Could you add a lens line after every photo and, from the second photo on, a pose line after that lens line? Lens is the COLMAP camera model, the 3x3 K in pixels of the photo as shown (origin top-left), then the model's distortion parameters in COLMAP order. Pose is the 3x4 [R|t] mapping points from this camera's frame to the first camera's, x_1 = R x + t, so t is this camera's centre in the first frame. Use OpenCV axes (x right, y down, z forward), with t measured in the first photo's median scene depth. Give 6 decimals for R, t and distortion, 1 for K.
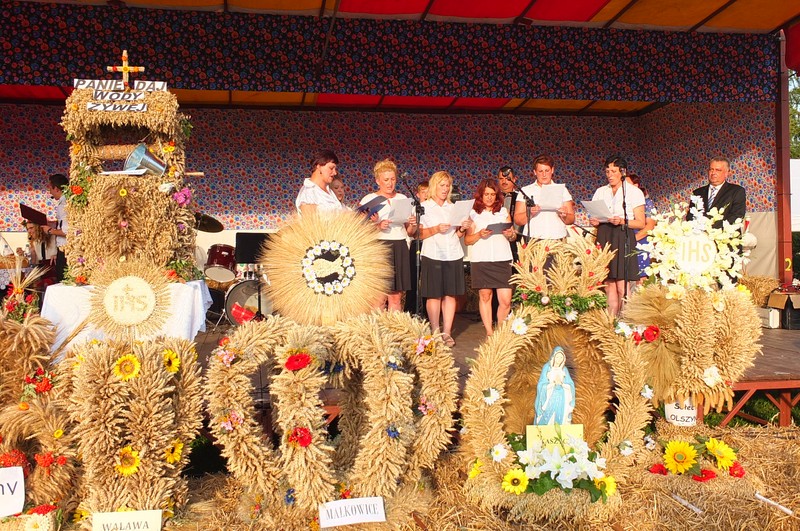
lens RADIAL K [[759.7, 0, 401.7], [0, 759.7, 252.6], [0, 0, 1]] dist [-0.001524, 0.006987]
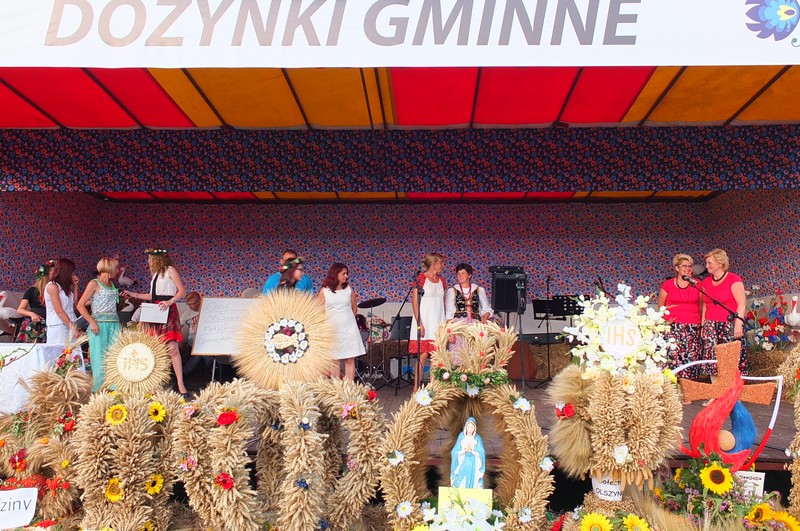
lens RADIAL K [[659.3, 0, 399.1], [0, 659.3, 260.9], [0, 0, 1]] dist [0.003889, 0.015458]
pose [[0.970904, 0.001091, -0.239466, 0.335325], [-0.022372, 0.996029, -0.086170, -0.021579], [0.238421, 0.089020, 0.967073, 0.005079]]
